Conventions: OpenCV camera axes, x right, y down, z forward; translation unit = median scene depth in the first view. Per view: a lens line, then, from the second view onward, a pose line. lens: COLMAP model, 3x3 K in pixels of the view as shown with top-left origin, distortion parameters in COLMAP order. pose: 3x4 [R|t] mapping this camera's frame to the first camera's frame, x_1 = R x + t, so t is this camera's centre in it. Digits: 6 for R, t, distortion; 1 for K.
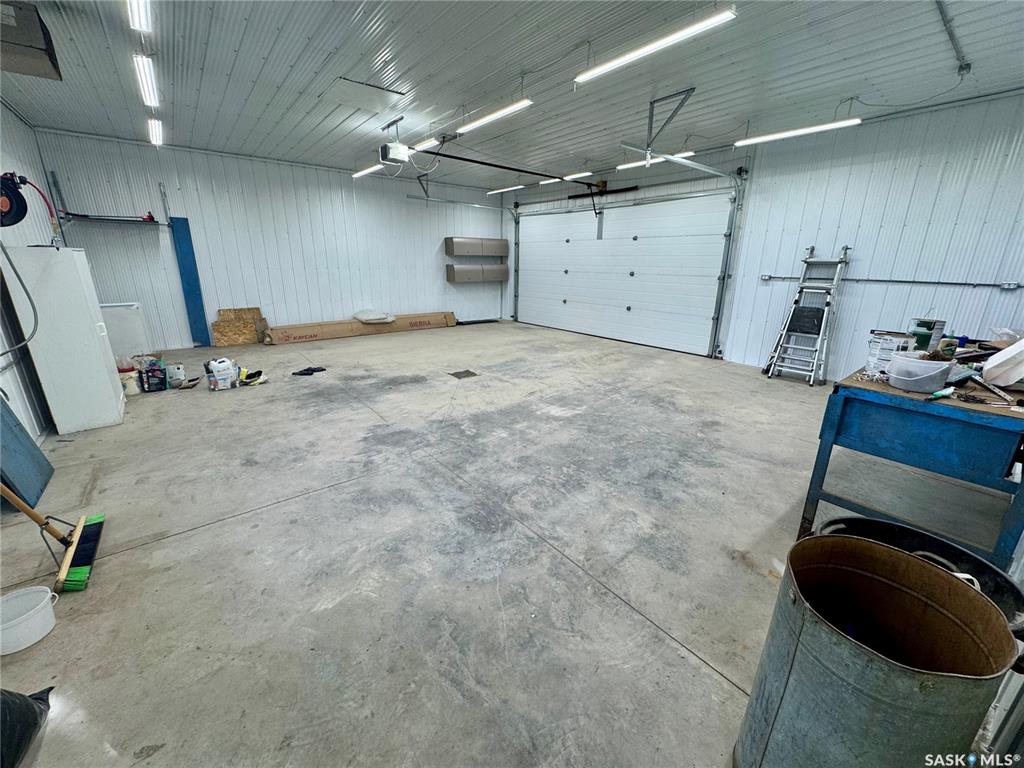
lens RADIAL K [[411.6, 0, 518.3], [0, 411.6, 380.1], [0, 0, 1]] dist [-0.002148, -0.000517]
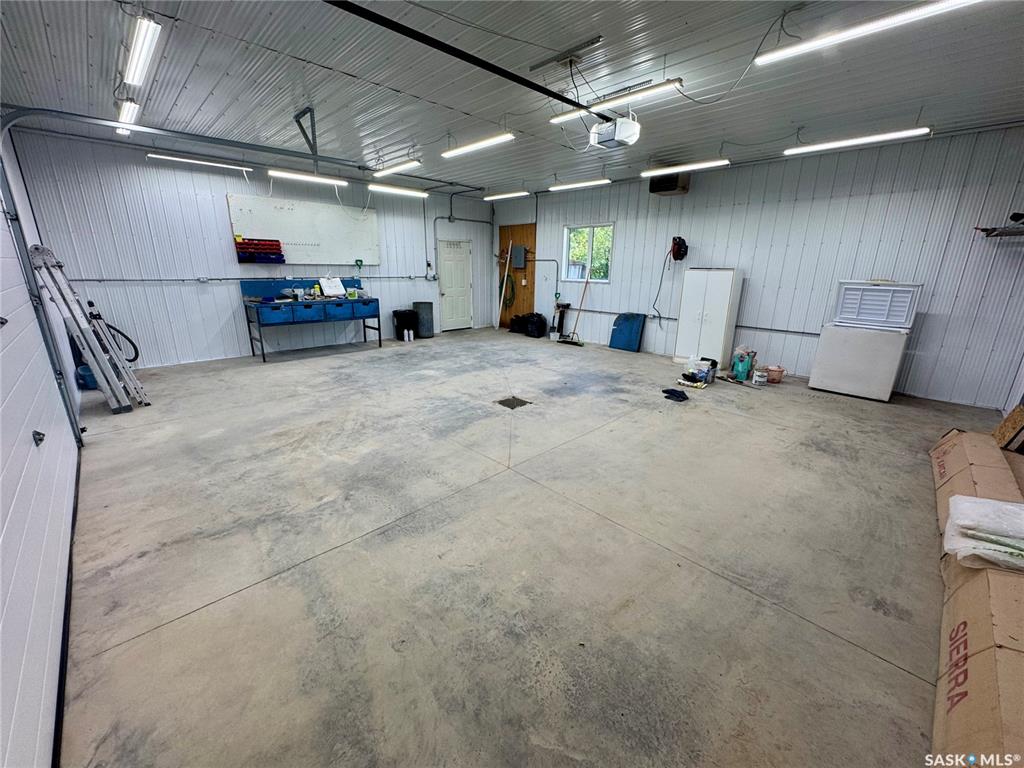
lens RADIAL K [[411.6, 0, 510.9], [0, 411.6, 383.5], [0, 0, 1]] dist [-0.002148, -0.000517]
pose [[-0.996762, -0.000016, -0.080408, -0.066626], [-0.043138, 0.844016, 0.534580, -0.598882], [0.067857, 0.536318, -0.841284, 1.986874]]
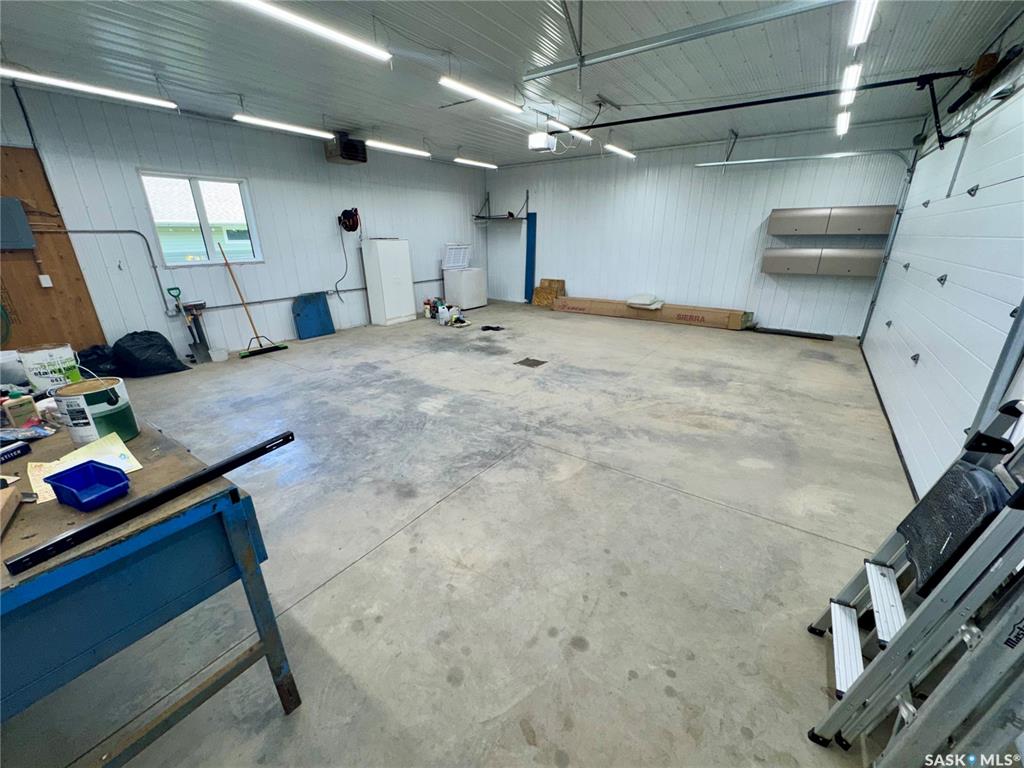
lens RADIAL K [[411.6, 0, 509.9], [0, 411.6, 385.9], [0, 0, 1]] dist [-0.002148, -0.000517]
pose [[0.261318, 0.321821, -0.910024, 0.892699], [-0.262044, 0.931029, 0.254002, -0.231083], [0.929003, 0.172091, 0.327626, 0.739396]]
